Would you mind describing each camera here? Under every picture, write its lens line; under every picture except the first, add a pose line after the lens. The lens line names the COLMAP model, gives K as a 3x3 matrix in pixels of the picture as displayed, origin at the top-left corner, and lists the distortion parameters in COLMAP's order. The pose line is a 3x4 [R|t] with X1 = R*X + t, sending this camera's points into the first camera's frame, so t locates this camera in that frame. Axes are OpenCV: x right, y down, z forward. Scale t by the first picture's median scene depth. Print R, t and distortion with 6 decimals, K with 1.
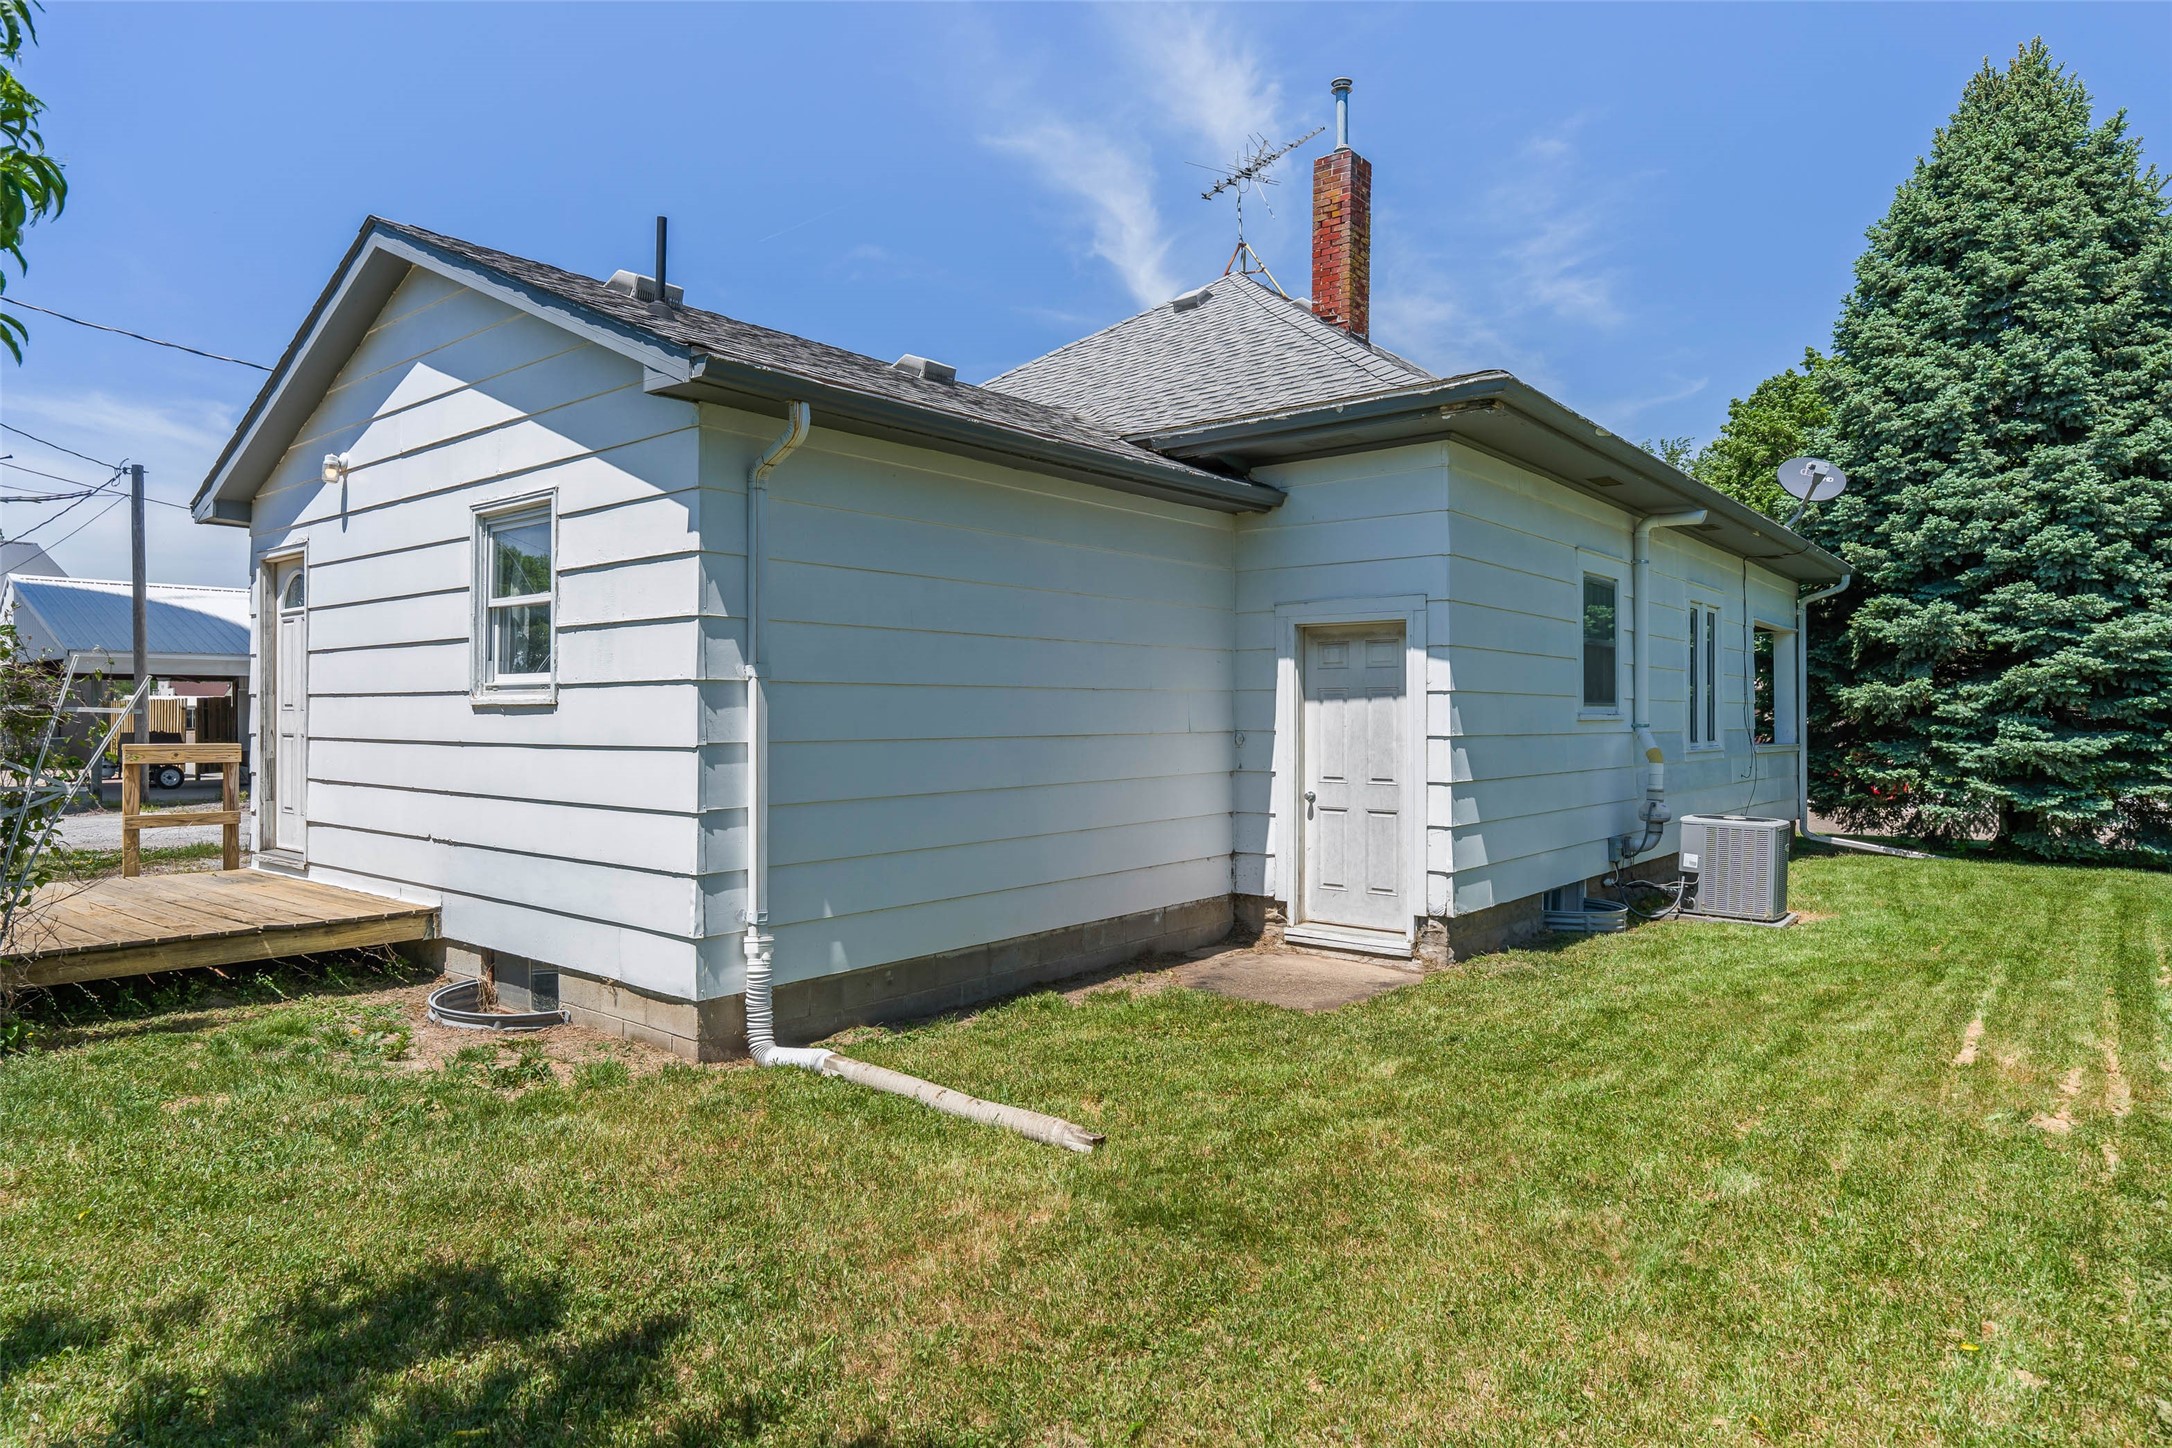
lens RADIAL K [[1232.7, 0, 1079.6], [0, 1232.7, 694.1], [0, 0, 1]] dist [-0.005846, -0.001065]
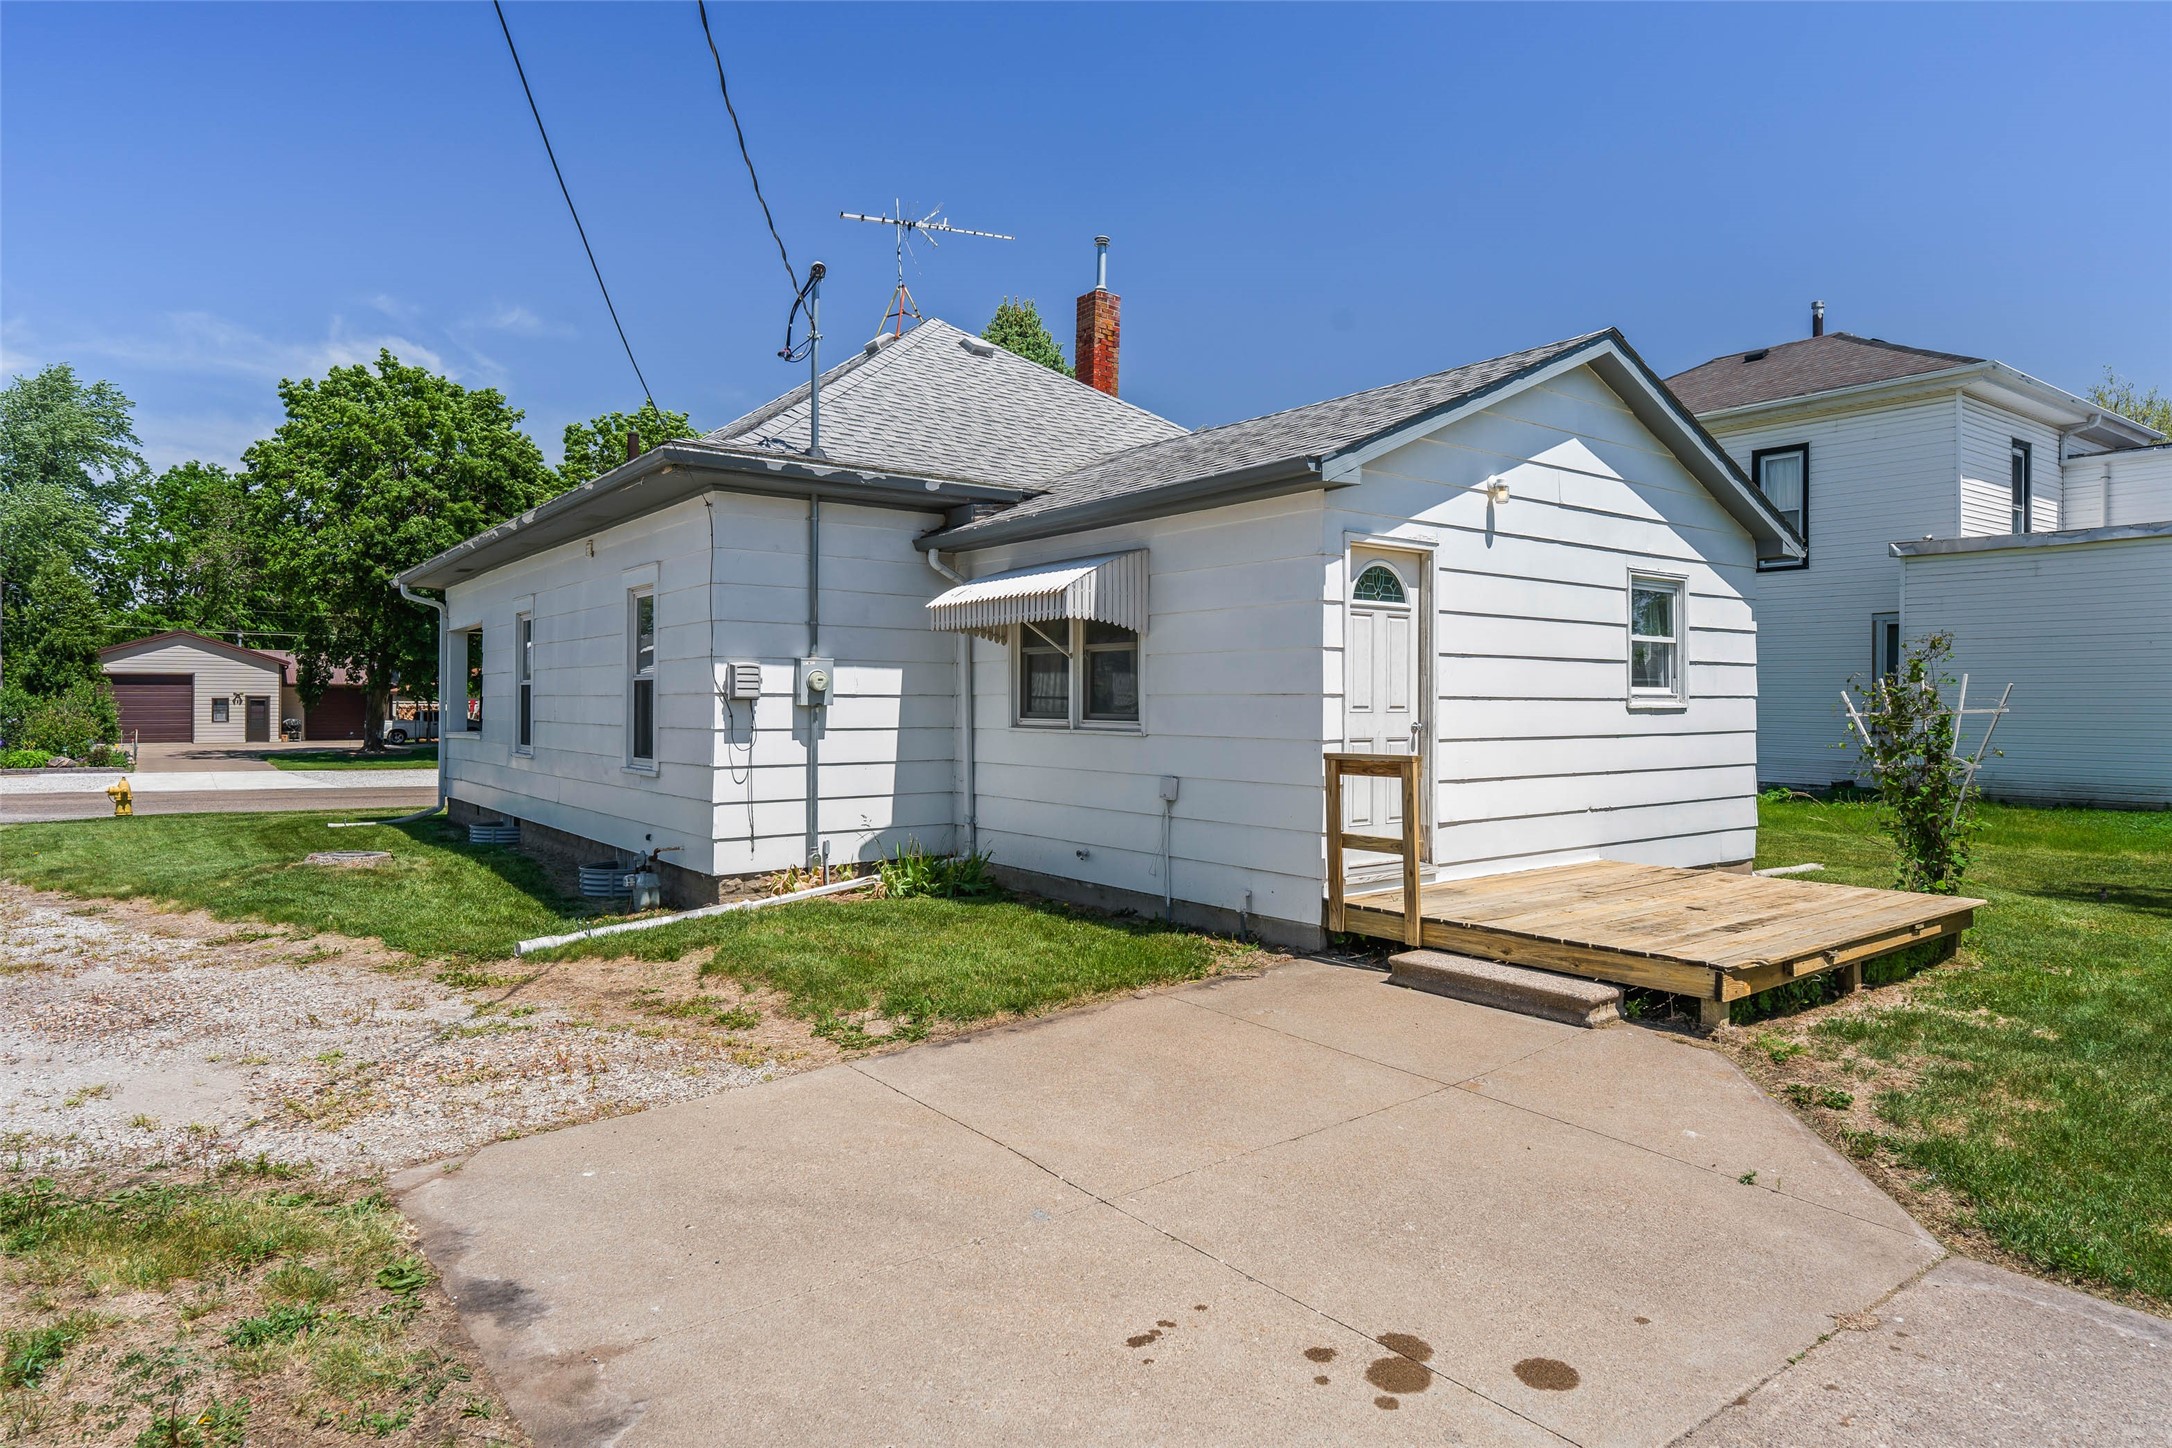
lens RADIAL K [[1281.4, 0, 1086.0], [0, 1281.4, 724.0], [0, 0, 1]] dist [0.029740, -0.001427]
pose [[0.205531, -0.016370, 0.978514, -0.991700], [-0.009957, 0.999773, 0.018817, 0.002501], [-0.978600, -0.013611, 0.205321, 0.622712]]
